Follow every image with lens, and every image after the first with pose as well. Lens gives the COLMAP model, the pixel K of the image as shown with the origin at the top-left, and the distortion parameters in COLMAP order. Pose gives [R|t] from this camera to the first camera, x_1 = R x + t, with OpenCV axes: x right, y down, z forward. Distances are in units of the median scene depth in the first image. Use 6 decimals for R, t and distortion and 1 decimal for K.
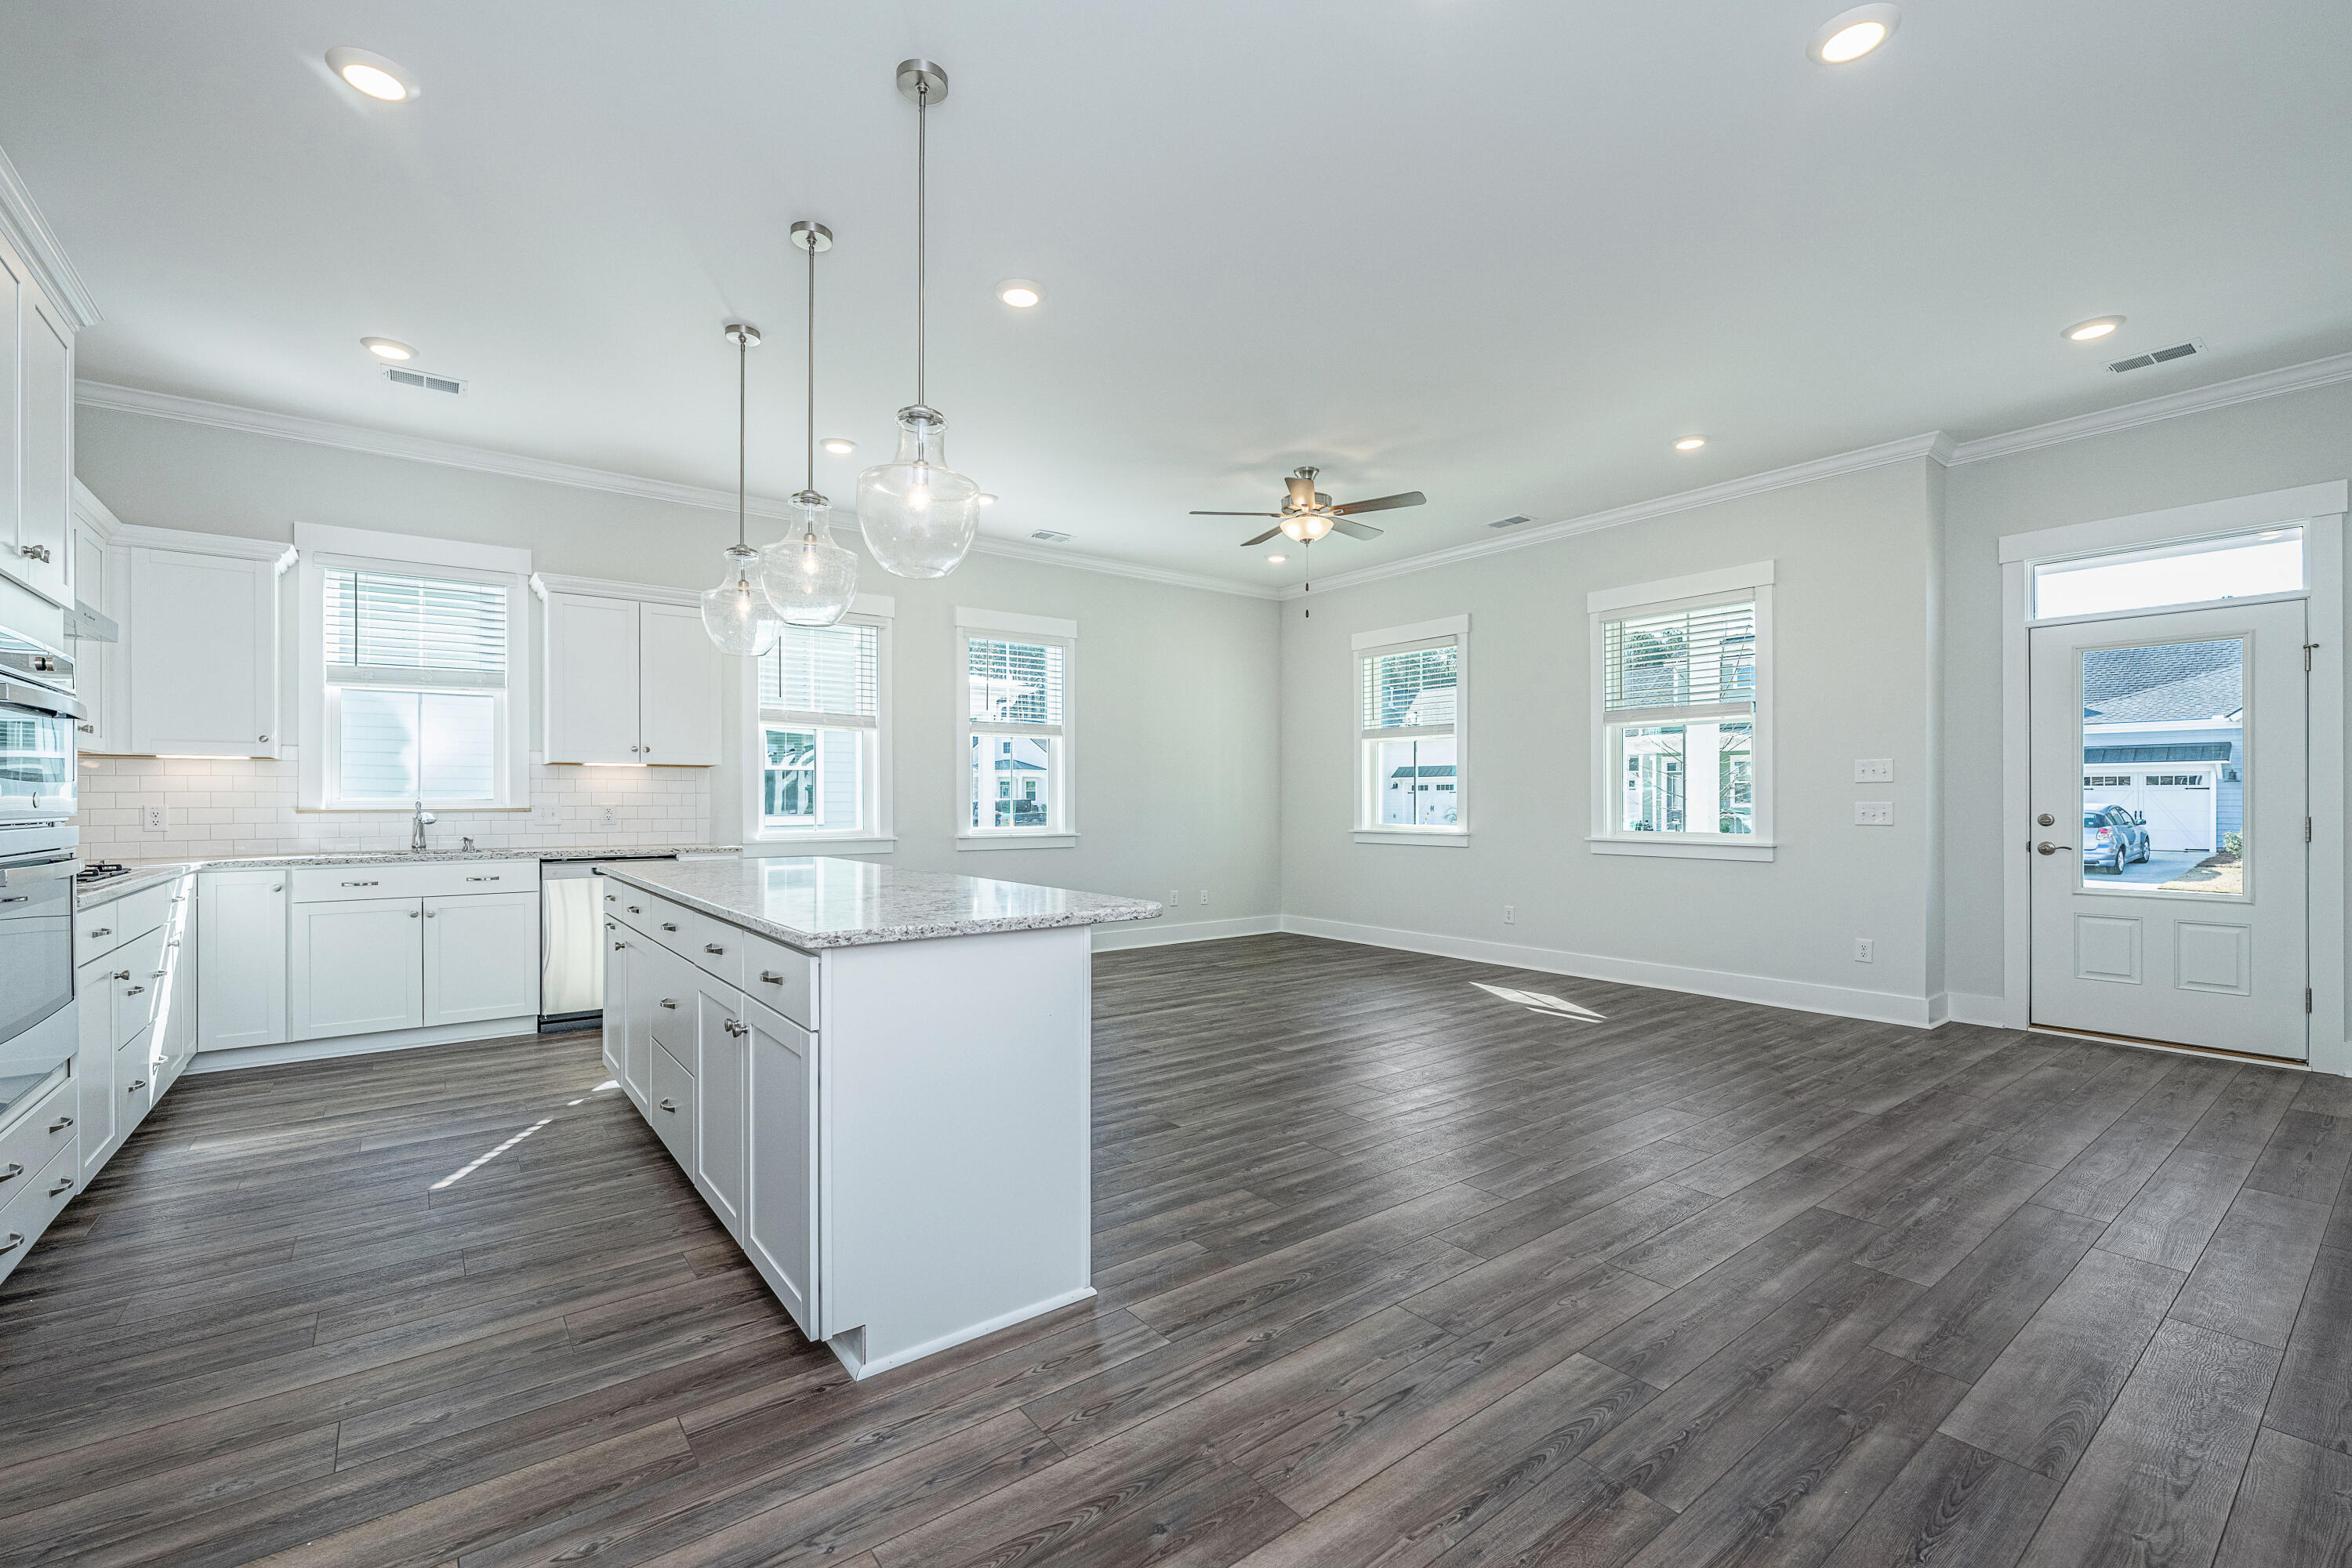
lens RADIAL K [[968.0, 0, 1177.4], [0, 968.0, 792.5], [0, 0, 1]] dist [-0.000333, -0.000049]
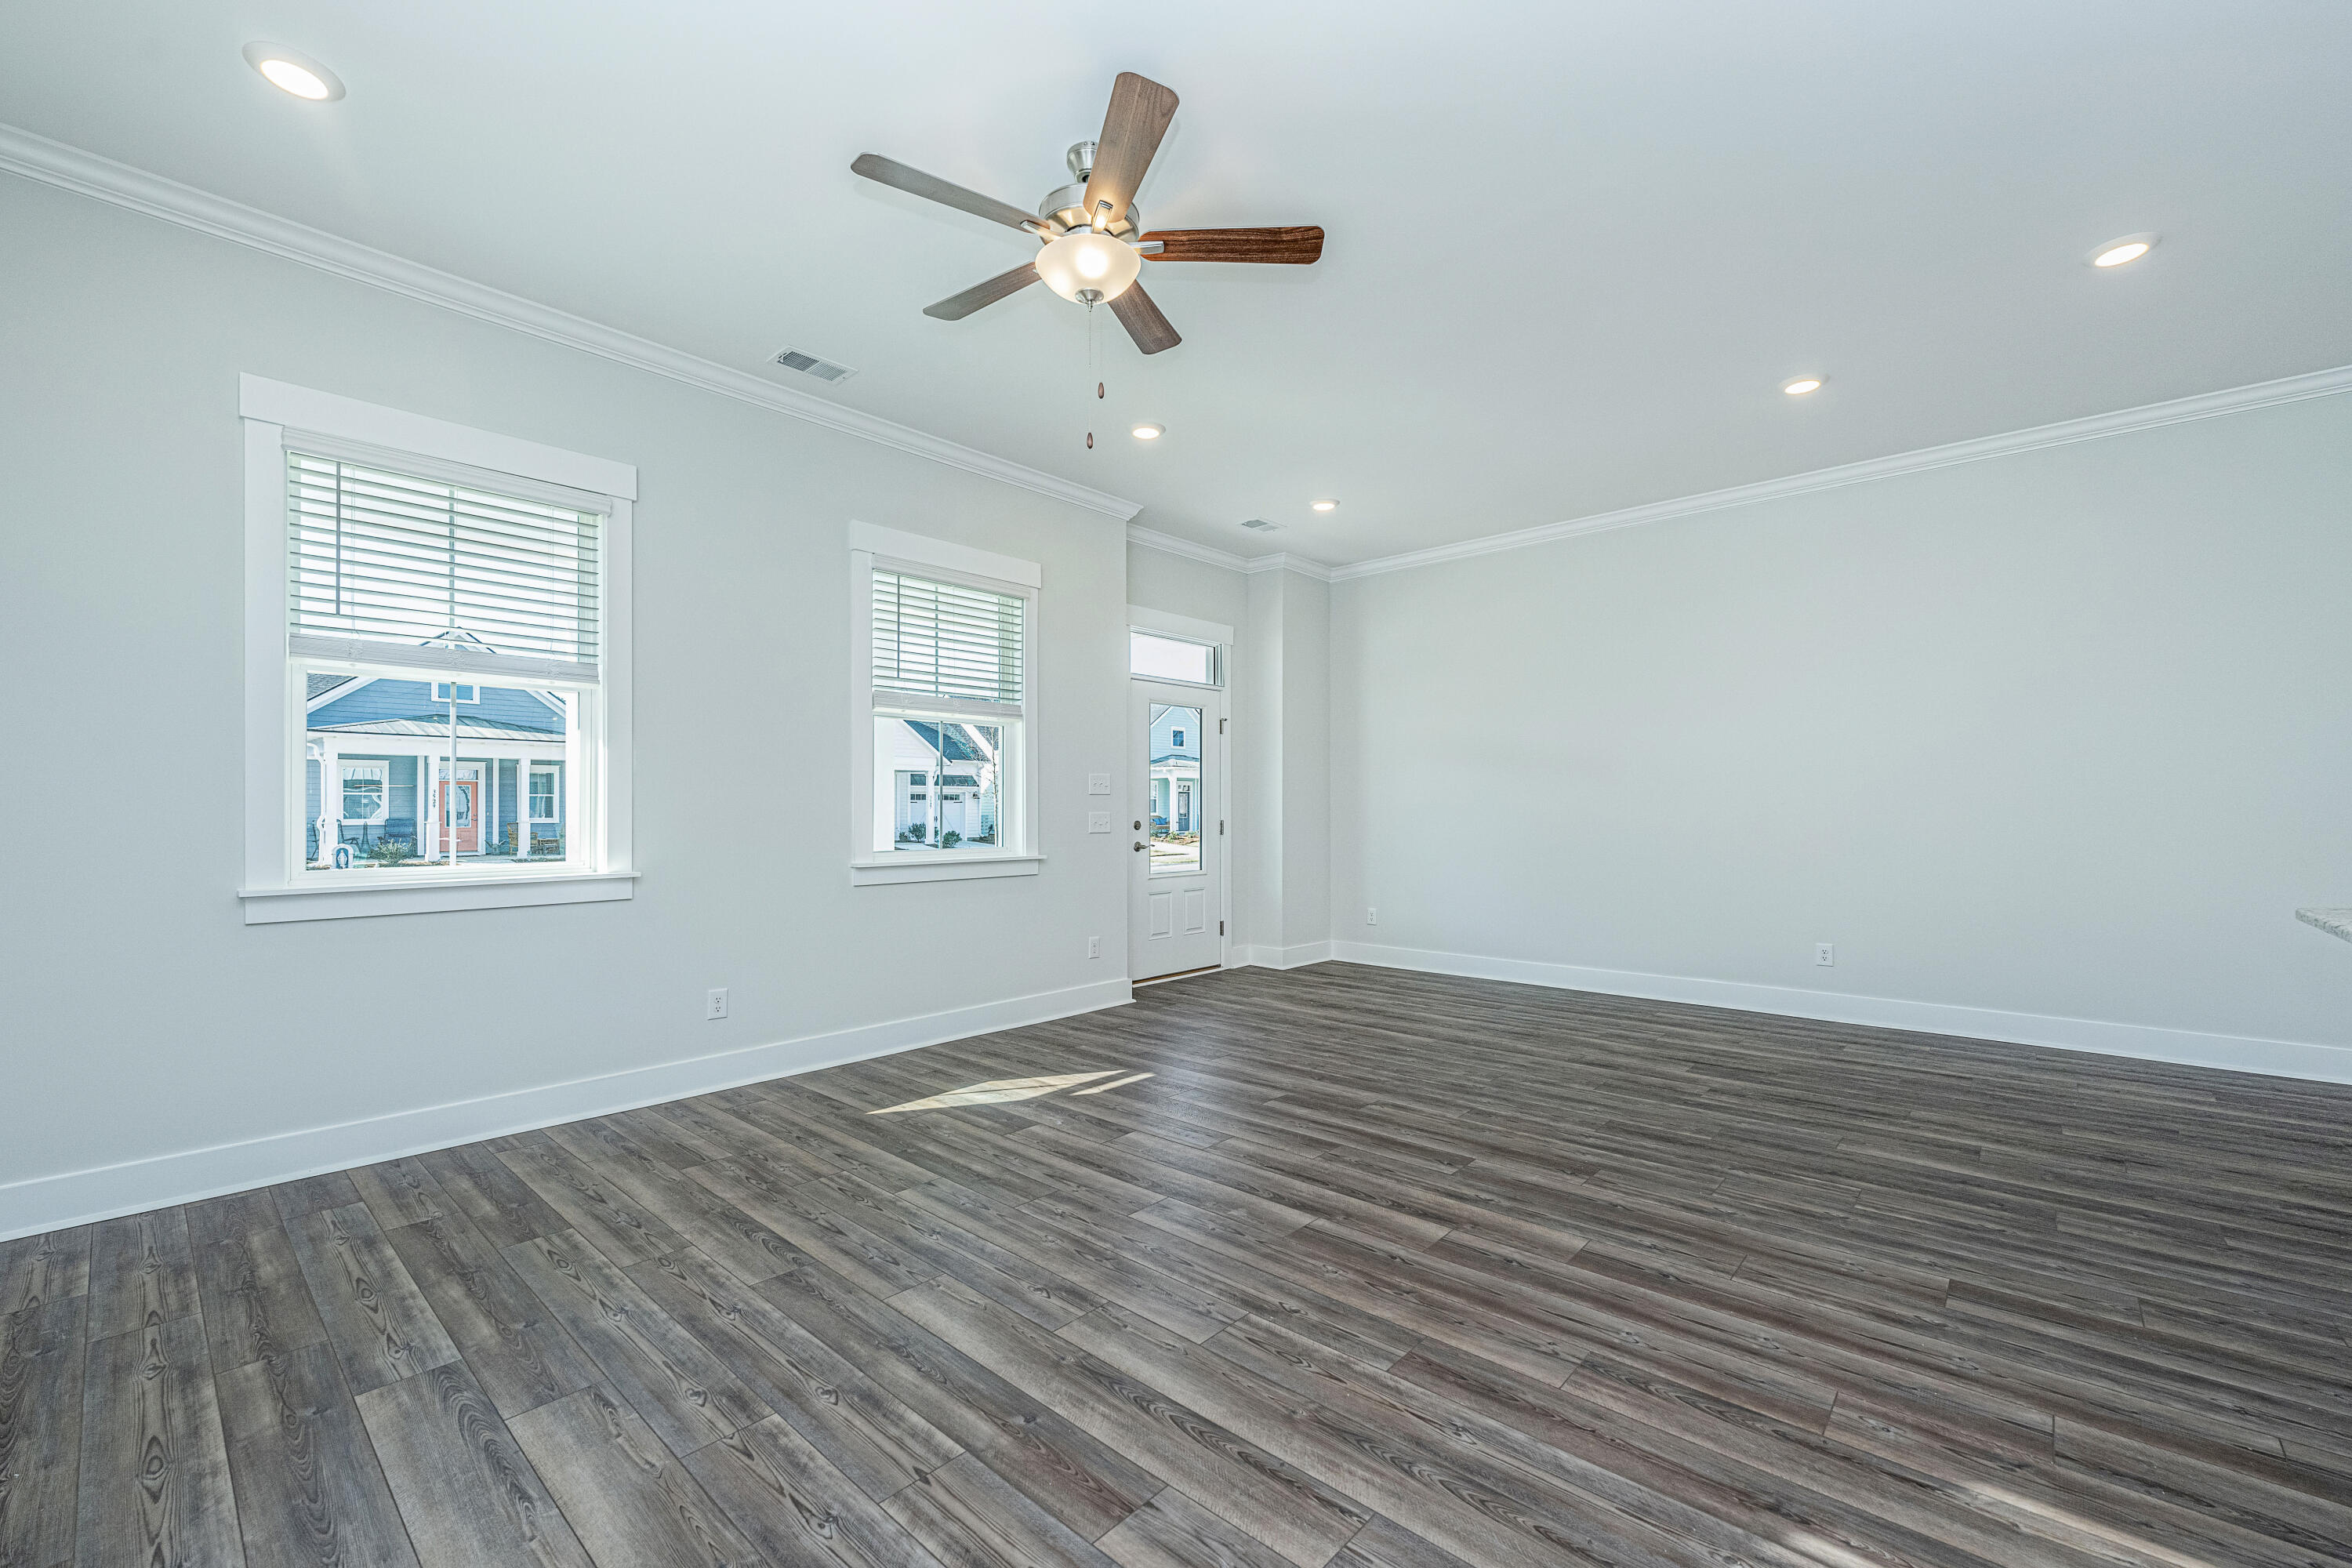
lens RADIAL K [[954.8, 0, 1176.4], [0, 954.8, 815.8], [0, 0, 1]] dist [-0.002000, 0.000052]
pose [[-0.162507, -0.006035, 0.986689, -0.476517], [-0.004095, 0.999977, 0.005442, 0.008837], [-0.986699, -0.003156, -0.162528, 1.365208]]
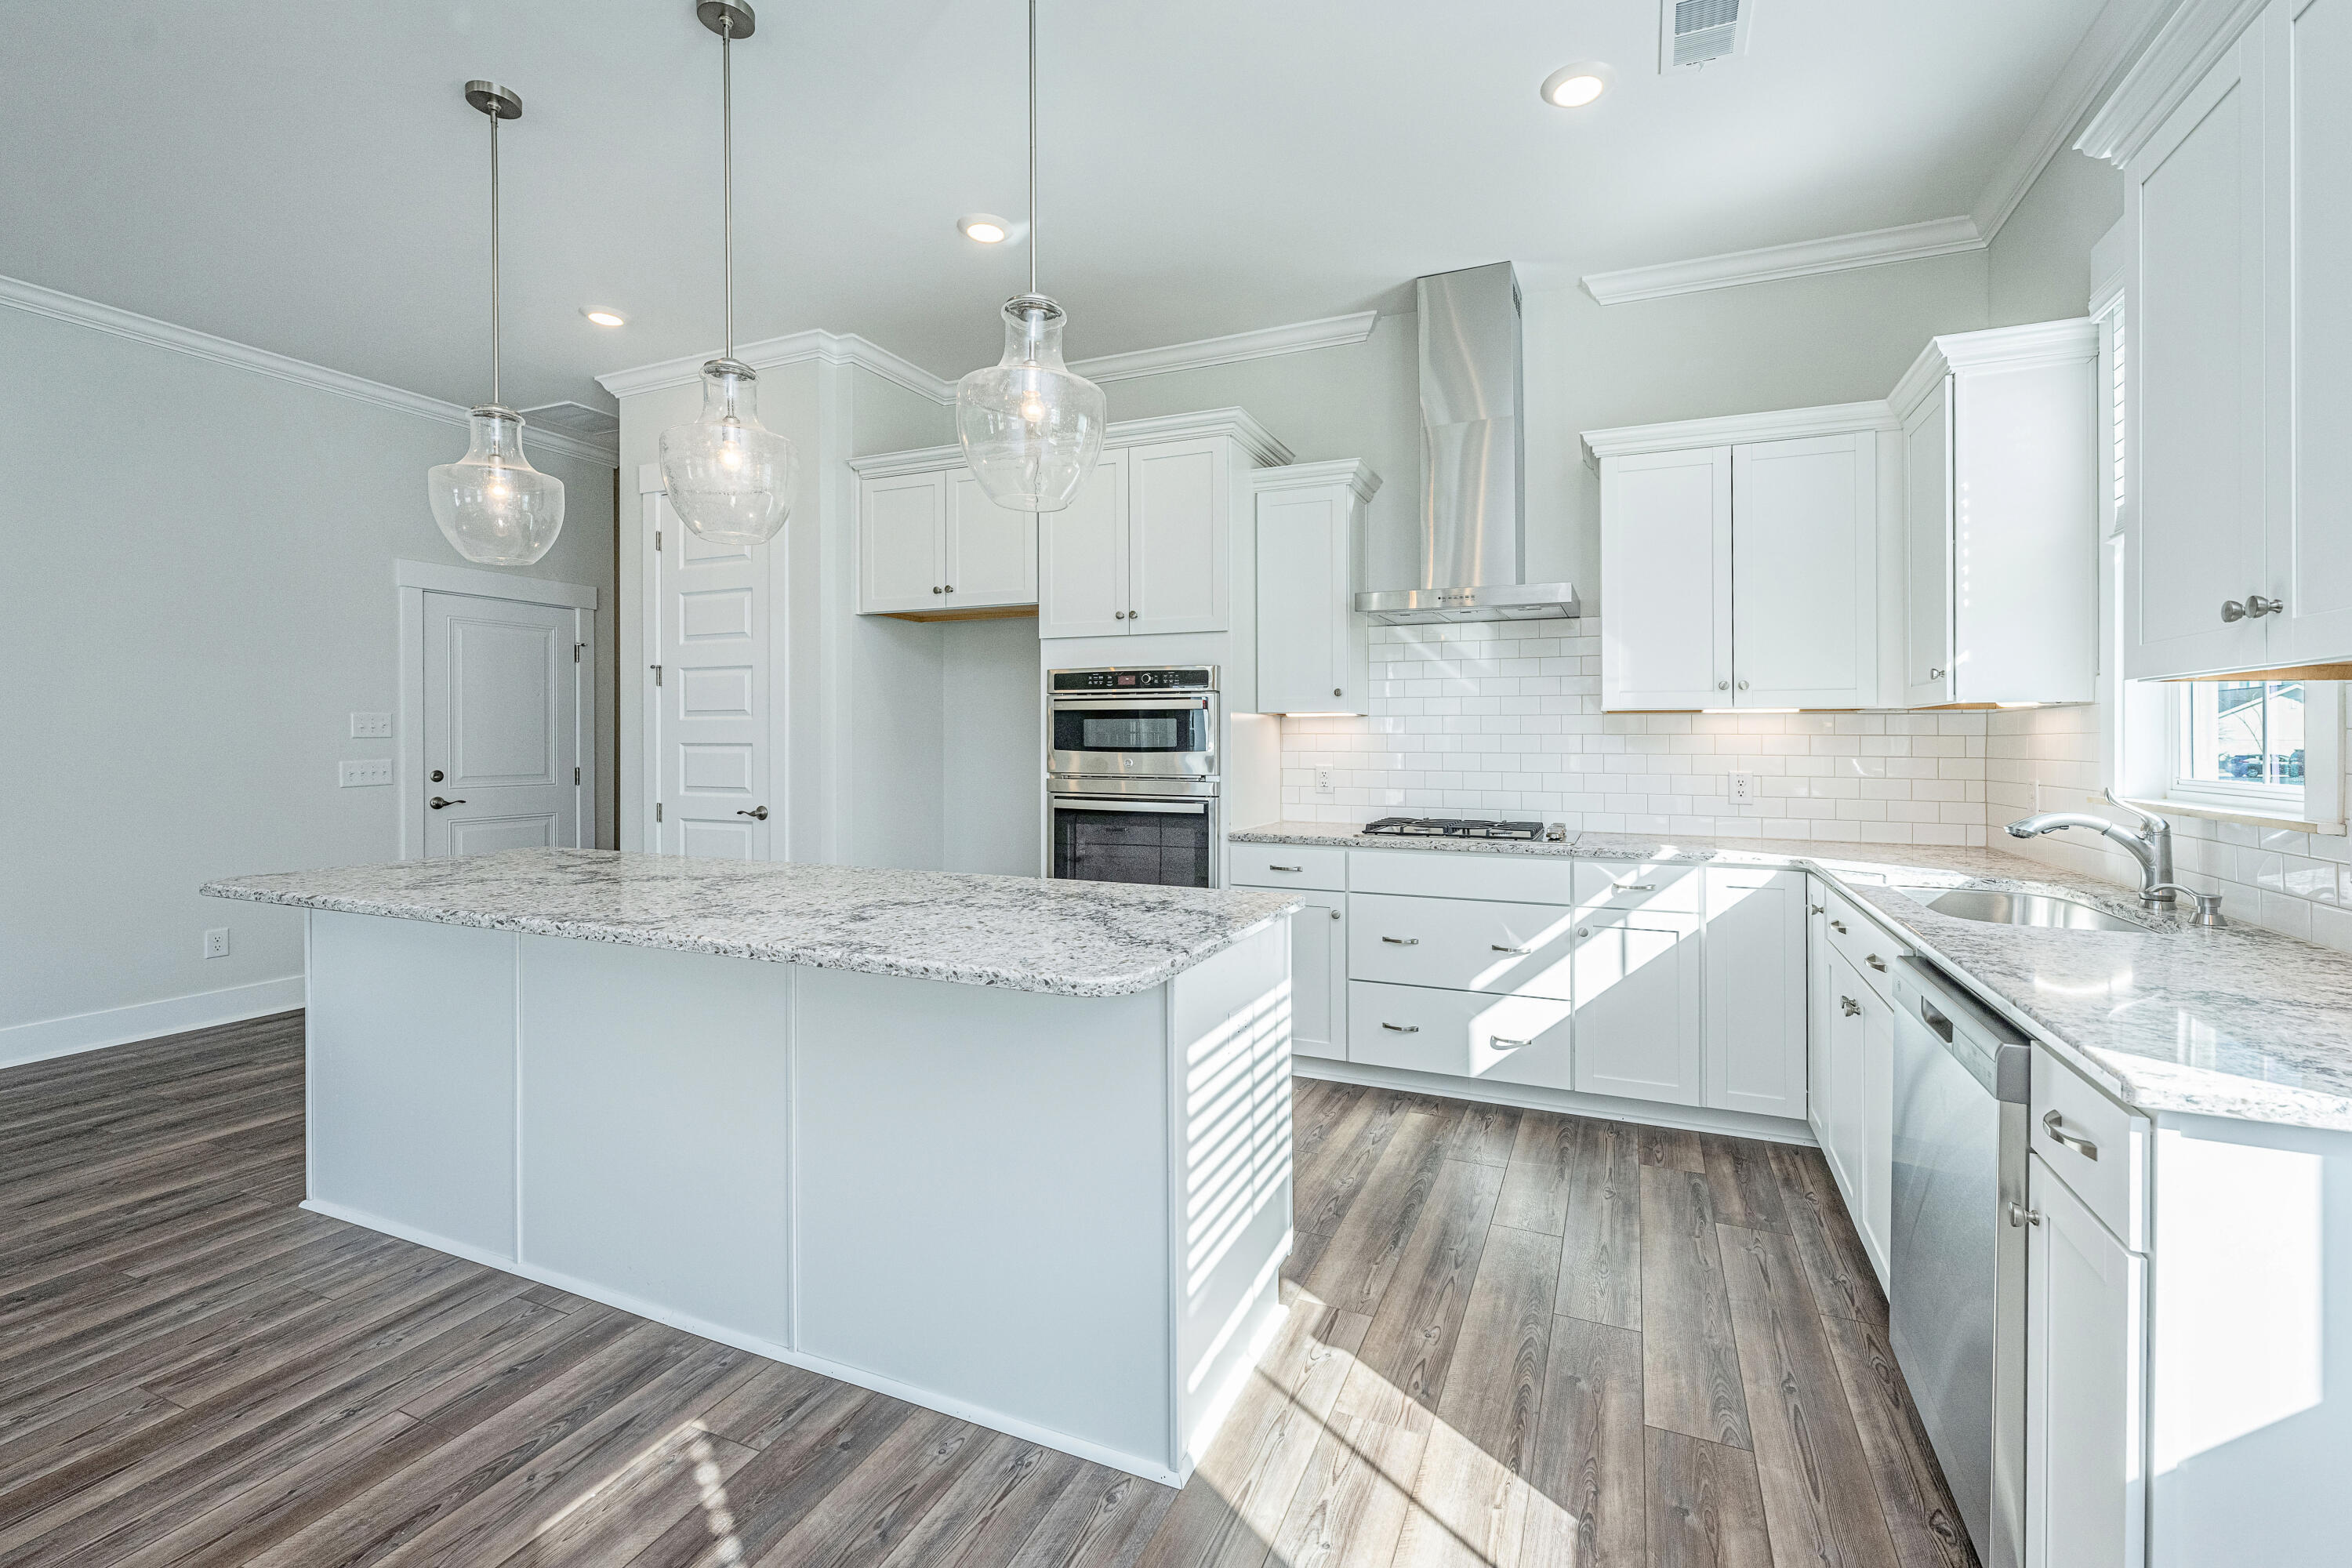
lens RADIAL K [[1012.4, 0, 1205.2], [0, 1012.4, 725.5], [0, 0, 1]] dist [0.000198, 0.000338]
pose [[-0.878806, -0.004192, -0.477160, -0.244013], [0.003601, 0.999875, -0.015417, -0.015832], [0.477165, -0.015267, -0.878681, 1.394765]]
